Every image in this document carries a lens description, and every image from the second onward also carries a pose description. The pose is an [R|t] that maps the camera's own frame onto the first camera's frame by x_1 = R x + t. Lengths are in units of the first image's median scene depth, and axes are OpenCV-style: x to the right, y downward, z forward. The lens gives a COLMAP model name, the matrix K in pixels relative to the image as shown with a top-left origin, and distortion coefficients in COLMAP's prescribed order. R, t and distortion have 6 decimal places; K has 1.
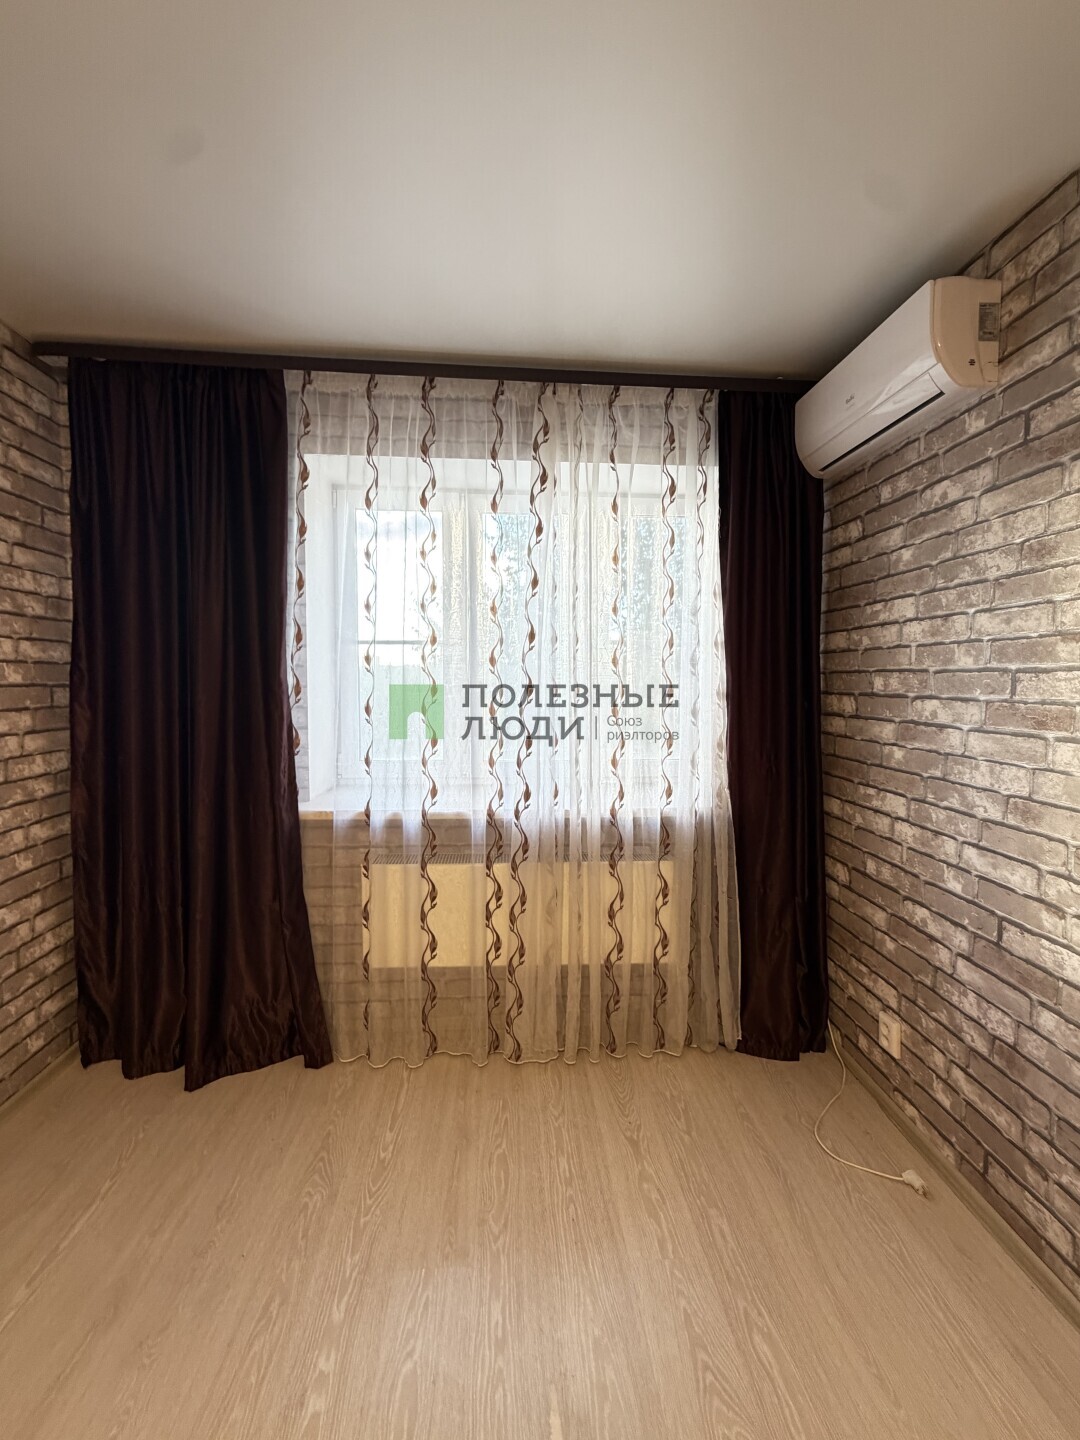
lens RADIAL K [[571.8, 0, 536.2], [0, 571.8, 712.7], [0, 0, 1]] dist [-0.002208, 0.000998]
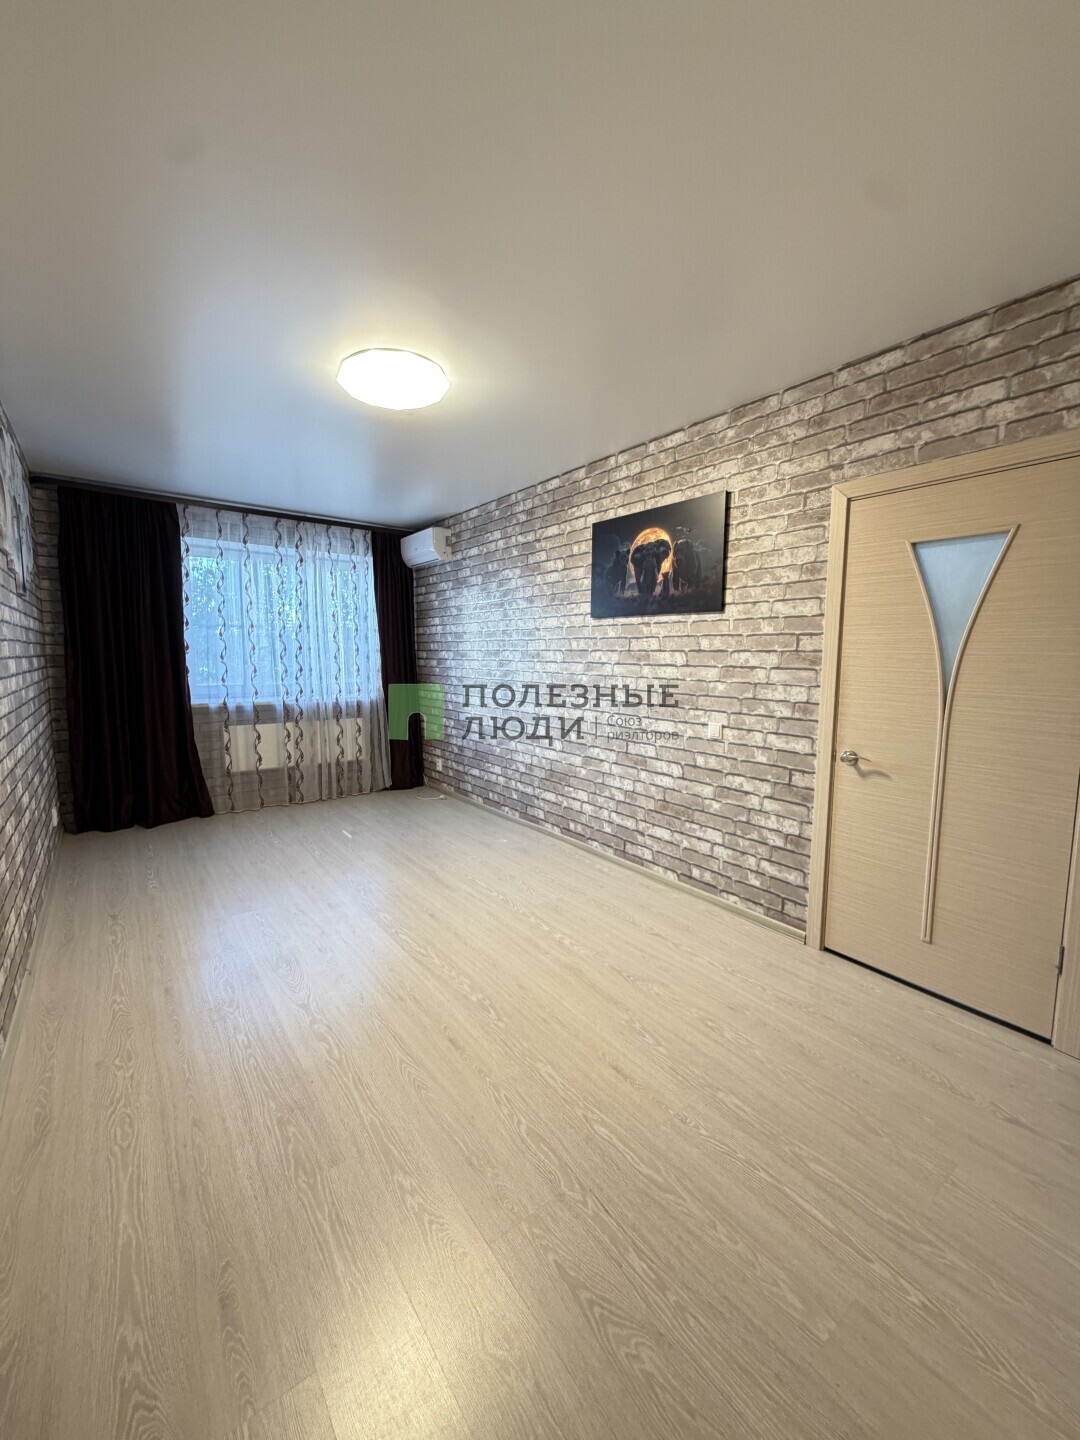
lens RADIAL K [[571.8, 0, 537.5], [0, 571.8, 715.4], [0, 0, 1]] dist [-0.002208, 0.000998]
pose [[0.835710, -0.058931, 0.546000, -0.507913], [0.032016, 0.997763, 0.058685, 0.133011], [-0.548237, -0.031563, 0.835727, -1.584004]]
